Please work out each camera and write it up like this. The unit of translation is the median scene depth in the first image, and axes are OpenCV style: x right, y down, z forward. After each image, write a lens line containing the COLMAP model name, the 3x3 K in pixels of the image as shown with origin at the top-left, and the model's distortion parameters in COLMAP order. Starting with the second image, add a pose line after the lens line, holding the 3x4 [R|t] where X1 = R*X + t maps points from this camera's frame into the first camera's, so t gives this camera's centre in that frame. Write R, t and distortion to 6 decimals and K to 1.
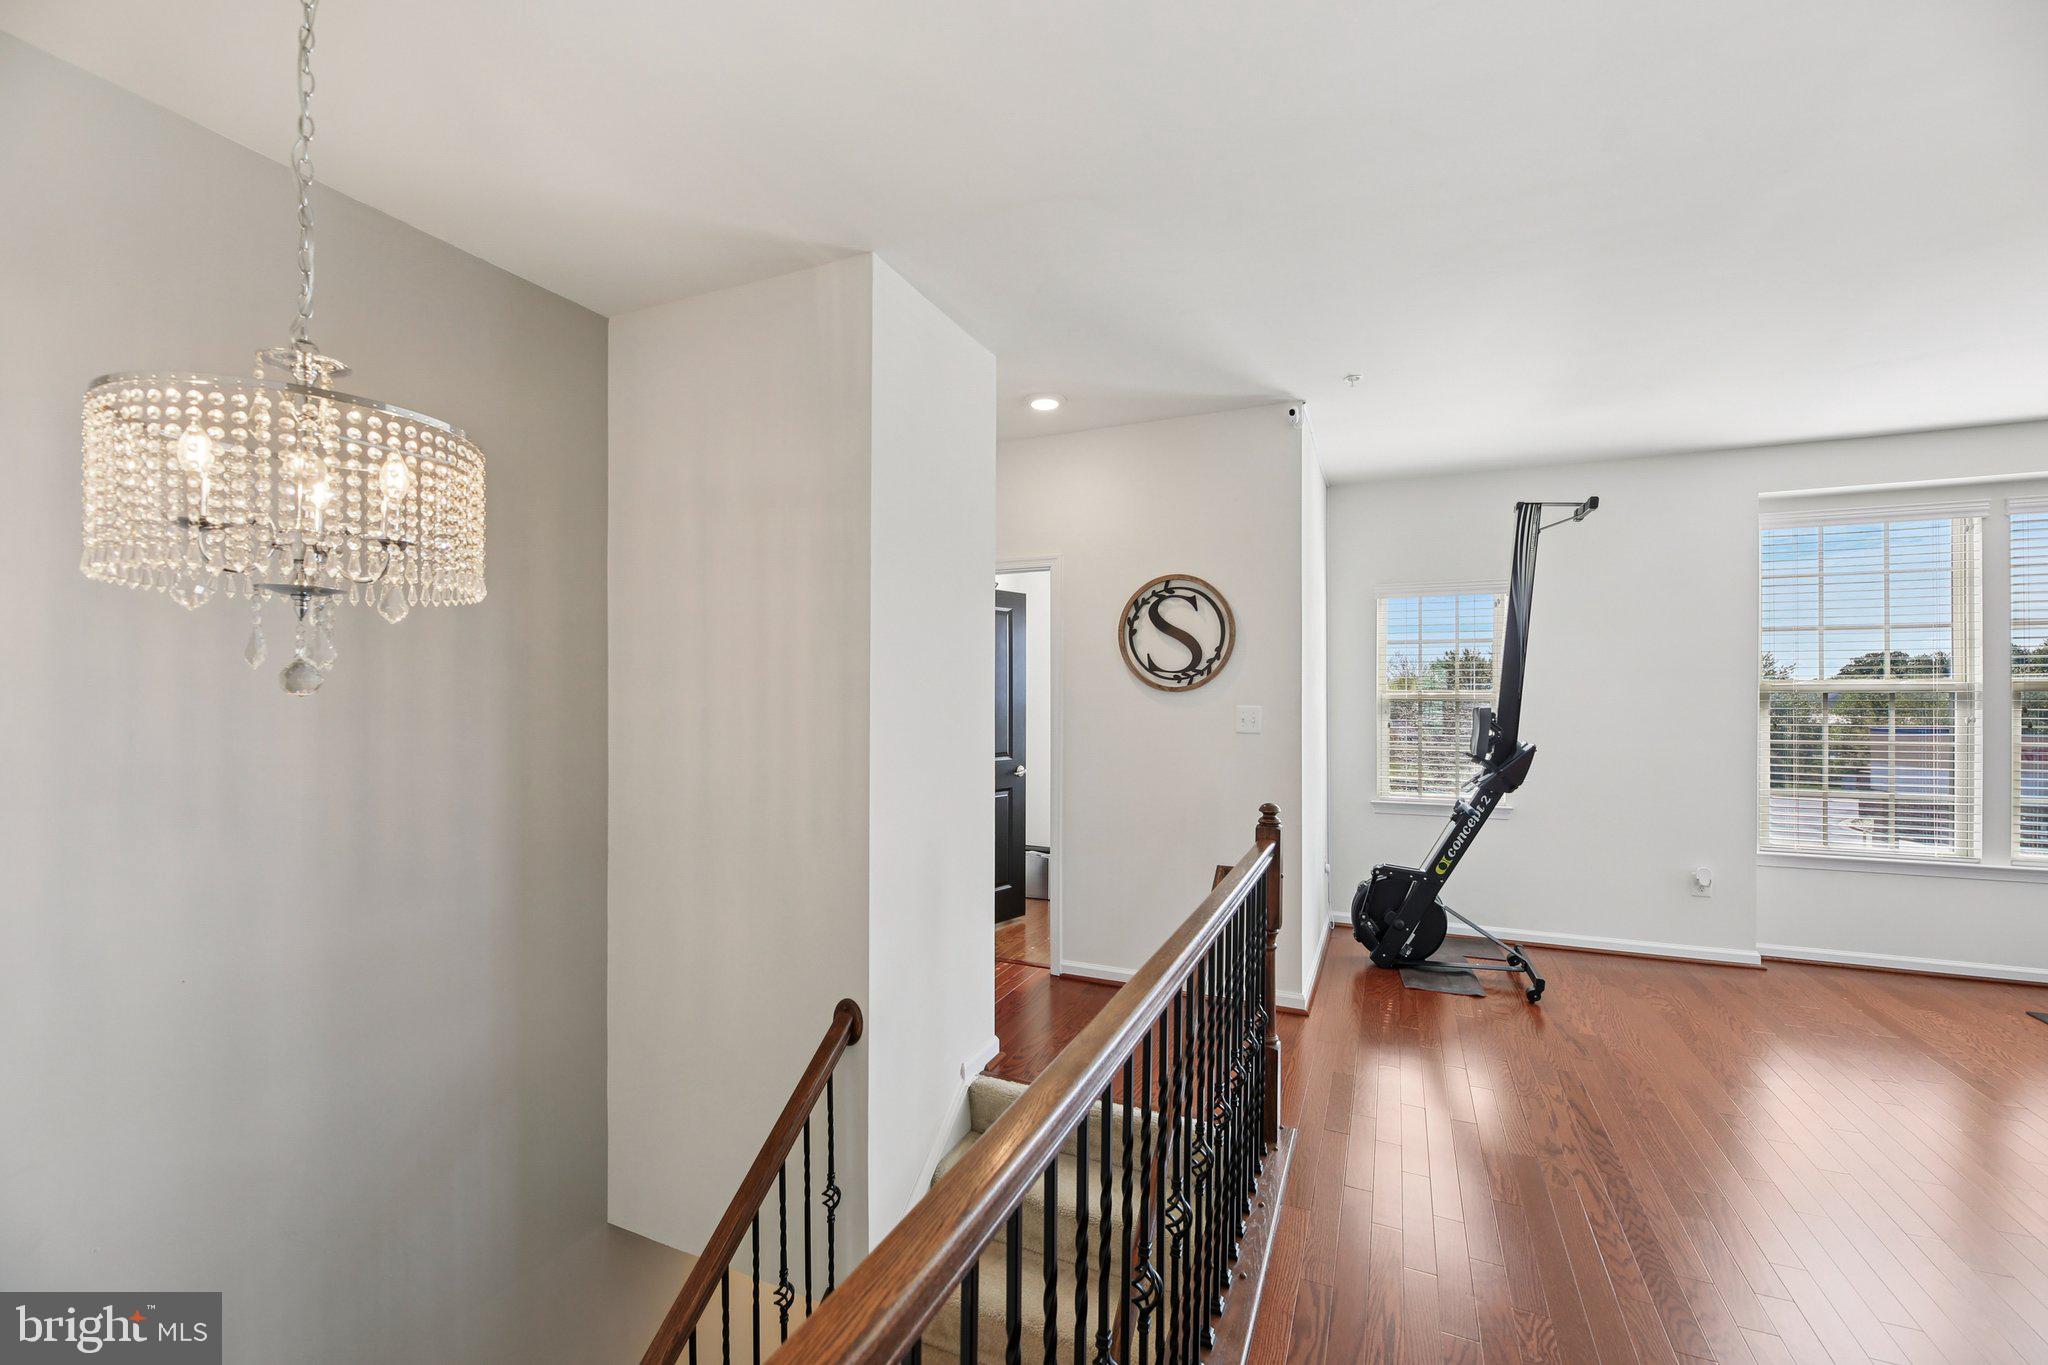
lens RADIAL K [[826.0, 0, 1016.8], [0, 826.0, 686.9], [0, 0, 1]] dist [-0.001912, -0.000911]
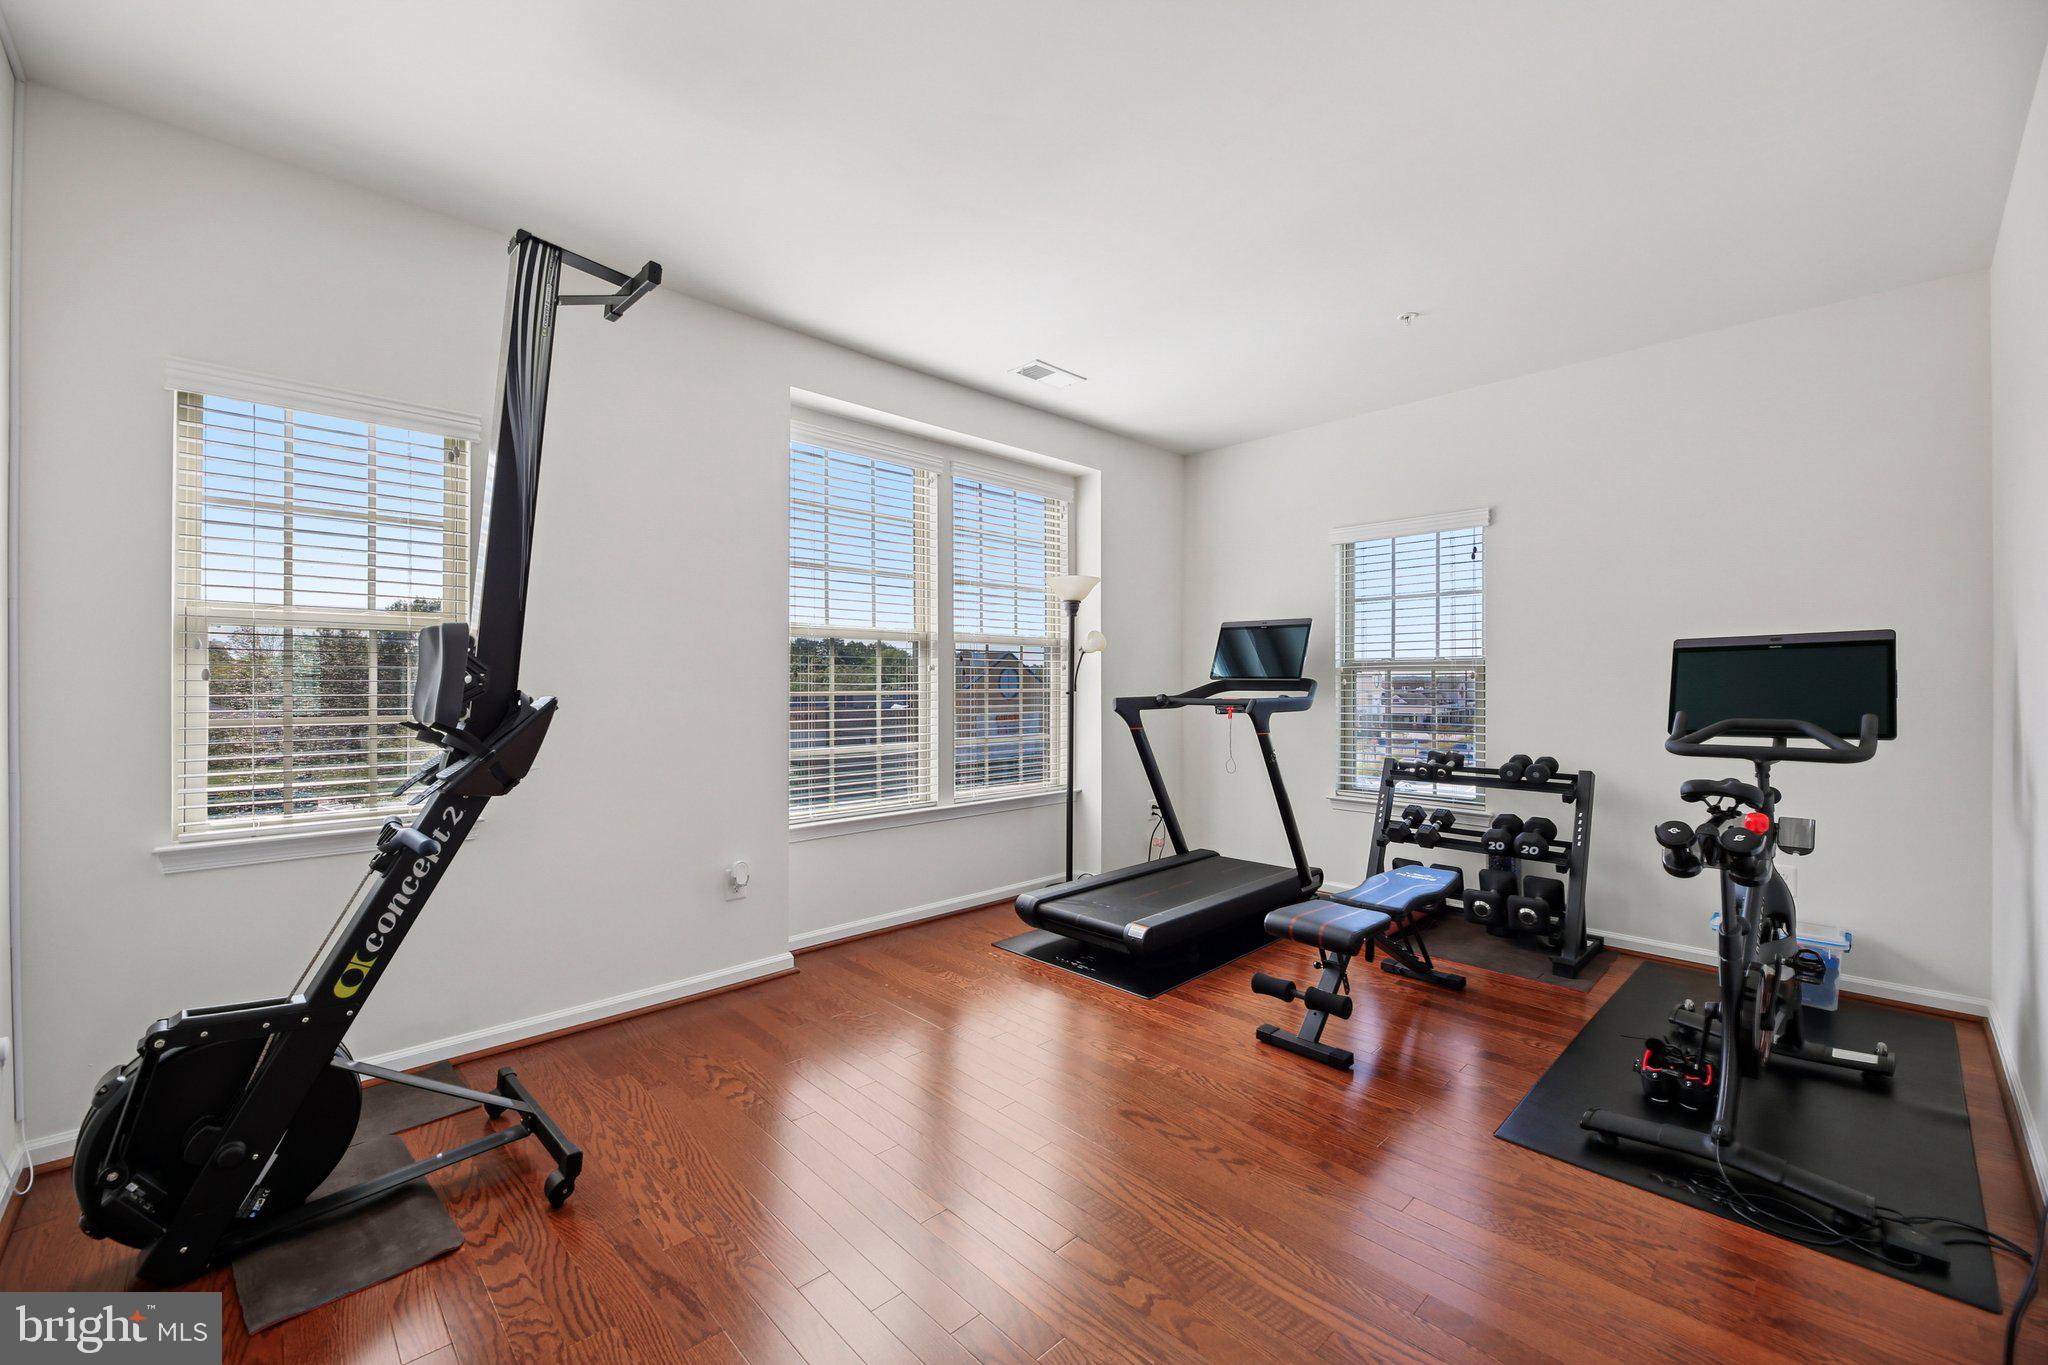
lens RADIAL K [[826.0, 0, 1016.8], [0, 826.0, 686.9], [0, 0, 1]] dist [-0.001912, -0.000911]
pose [[0.380317, -0.004738, 0.924844, 0.243328], [-0.010132, 0.999906, 0.009289, 0.053038], [-0.924801, -0.012903, 0.380233, 0.504023]]
